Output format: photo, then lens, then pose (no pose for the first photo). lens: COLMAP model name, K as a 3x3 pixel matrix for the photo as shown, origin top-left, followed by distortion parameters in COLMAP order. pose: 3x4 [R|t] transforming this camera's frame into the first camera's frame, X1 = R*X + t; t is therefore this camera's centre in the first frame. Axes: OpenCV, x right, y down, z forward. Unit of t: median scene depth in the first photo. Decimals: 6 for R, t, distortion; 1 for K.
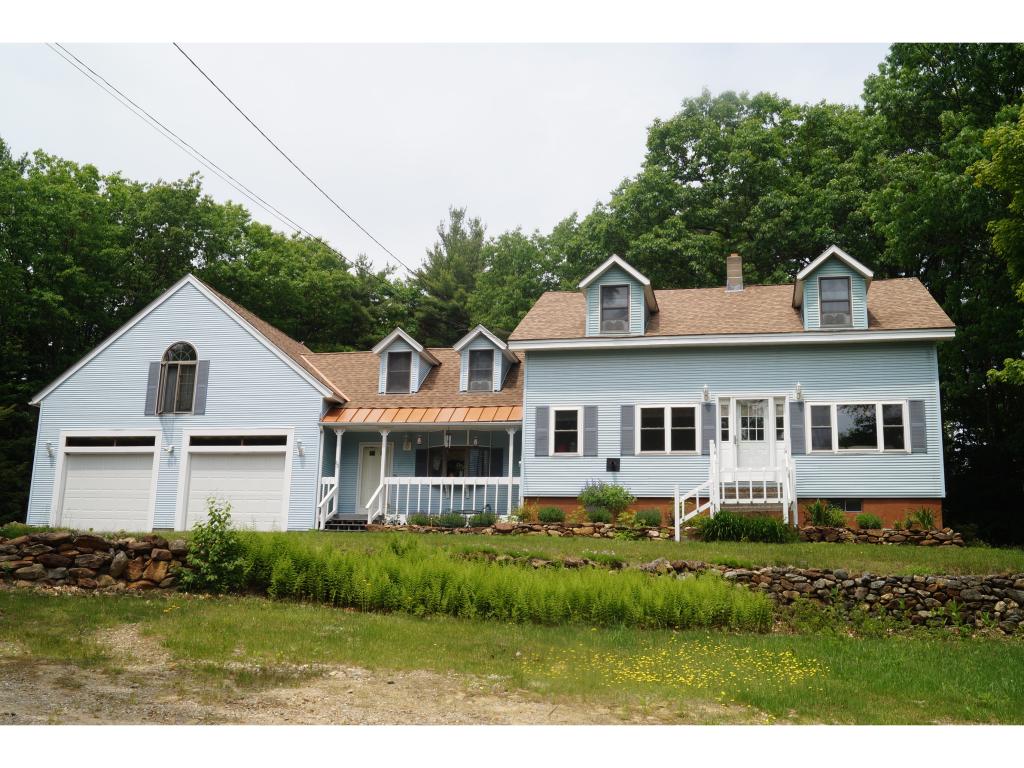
lens RADIAL K [[983.8, 0, 512.0], [0, 983.8, 384.0], [0, 0, 1]] dist [-0.056942, -0.003500]
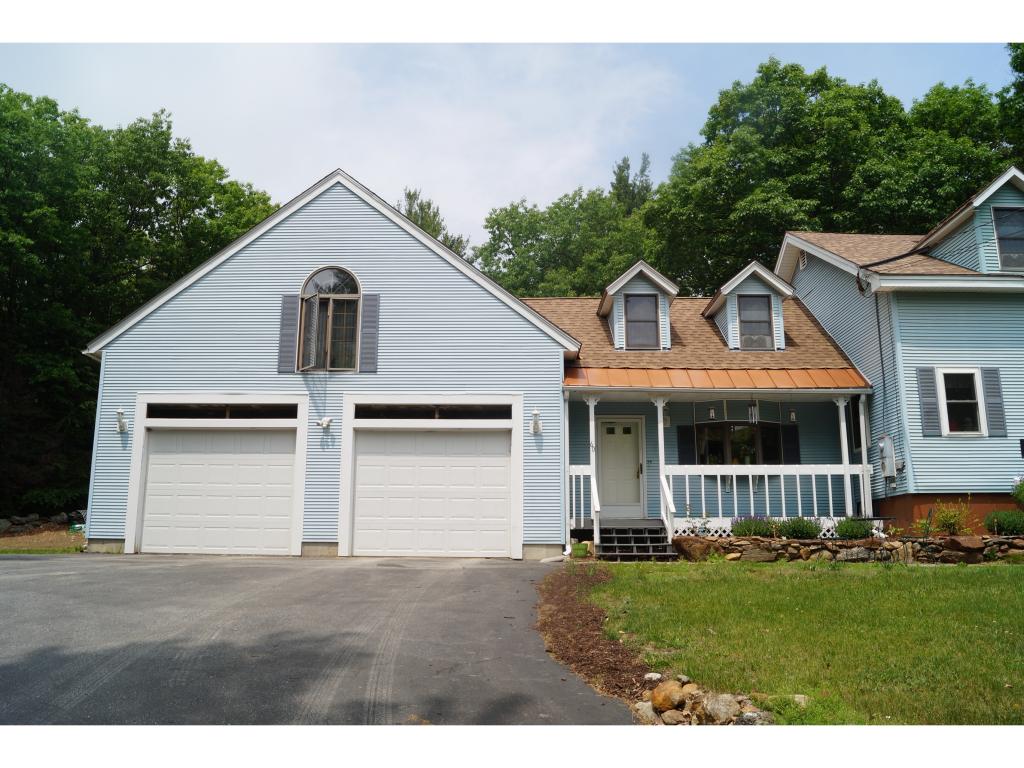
lens RADIAL K [[814.3, 0, 500.6], [0, 814.3, 388.3], [0, 0, 1]] dist [-0.086505, 0.014723]
pose [[0.980346, 0.017737, 0.196487, -0.352946], [-0.021365, 0.999638, 0.016358, 0.031930], [-0.196126, -0.020235, 0.980370, 0.446834]]
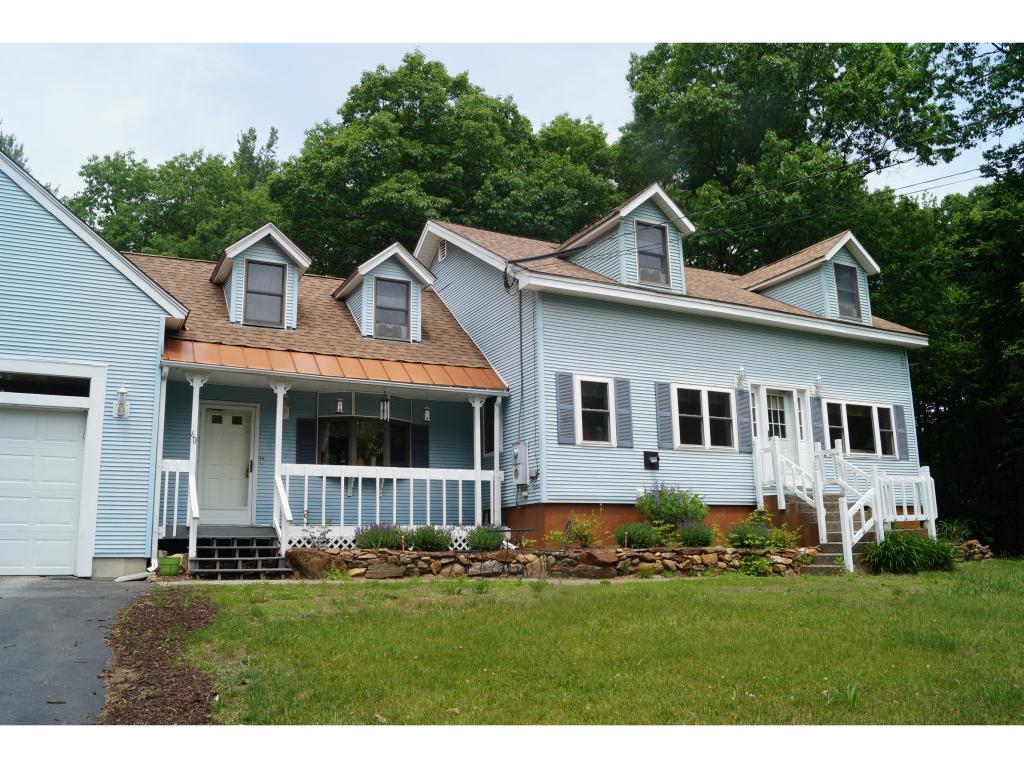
lens RADIAL K [[814.3, 0, 500.6], [0, 814.3, 388.3], [0, 0, 1]] dist [-0.086505, 0.014723]
pose [[0.774105, 0.083533, 0.627522, -0.331861], [-0.100949, 0.994860, -0.007901, 0.038910], [-0.624957, -0.057231, 0.778558, 0.527530]]
